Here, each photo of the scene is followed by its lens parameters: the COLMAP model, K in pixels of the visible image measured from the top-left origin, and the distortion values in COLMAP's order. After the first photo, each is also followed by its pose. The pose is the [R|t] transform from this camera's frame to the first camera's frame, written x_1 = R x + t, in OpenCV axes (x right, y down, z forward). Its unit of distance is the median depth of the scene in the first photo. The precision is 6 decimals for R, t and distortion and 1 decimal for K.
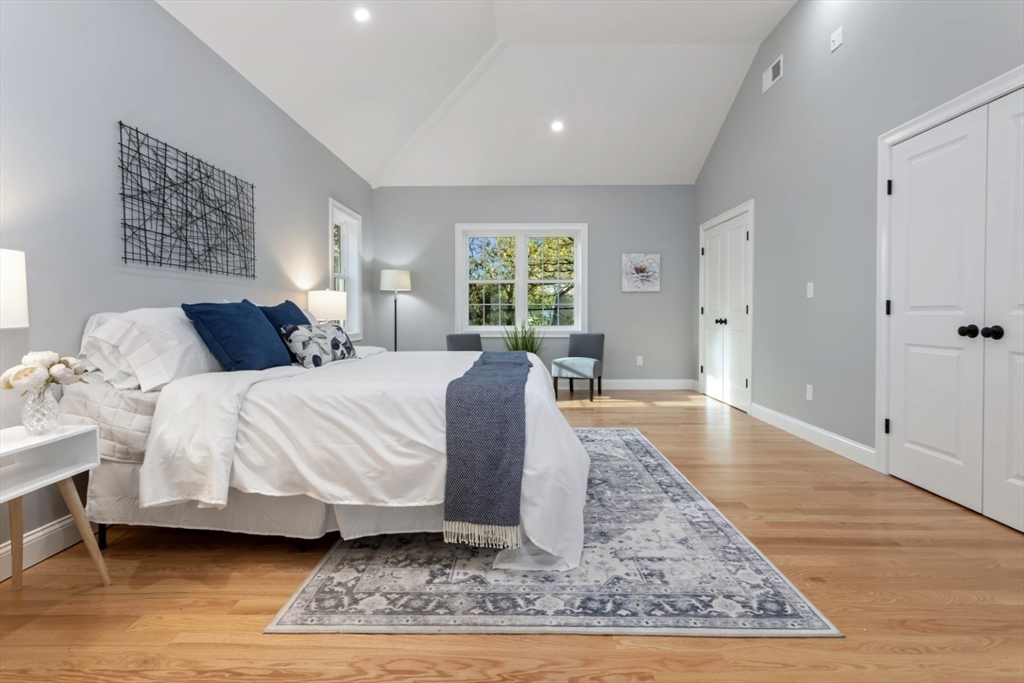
lens RADIAL K [[489.9, 0, 515.0], [0, 489.9, 320.5], [0, 0, 1]] dist [0.000154, 0.000912]
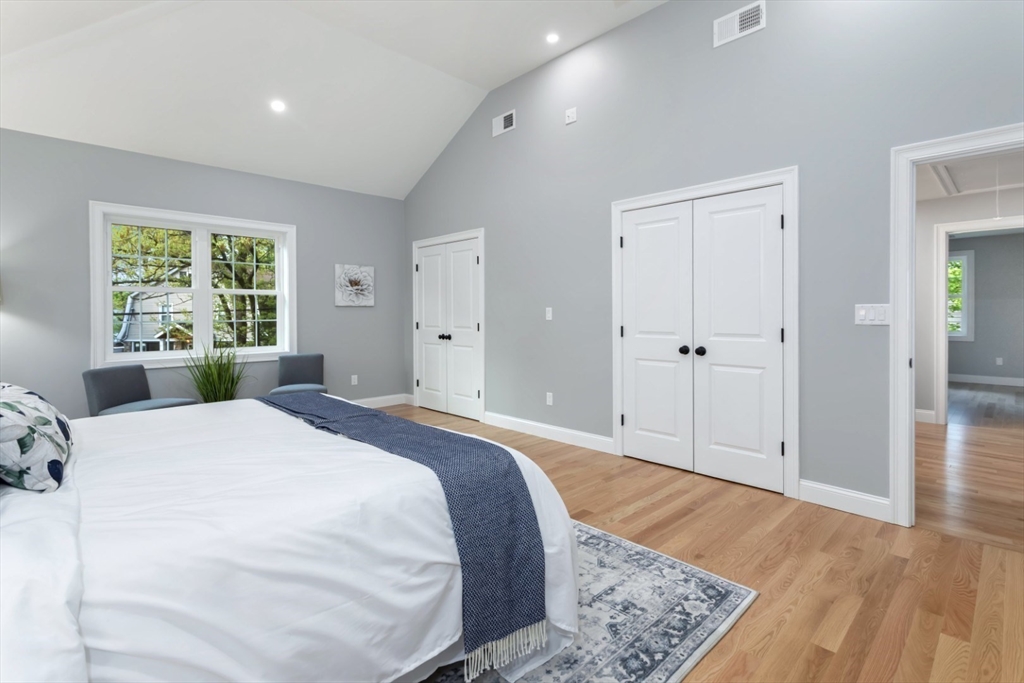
lens RADIAL K [[489.9, 0, 518.1], [0, 489.9, 314.3], [0, 0, 1]] dist [0.000154, 0.000912]
pose [[0.702124, -0.004093, 0.712043, -0.454155], [0.012606, 0.999898, -0.006683, -0.078035], [-0.711943, 0.013668, 0.702104, 0.298514]]
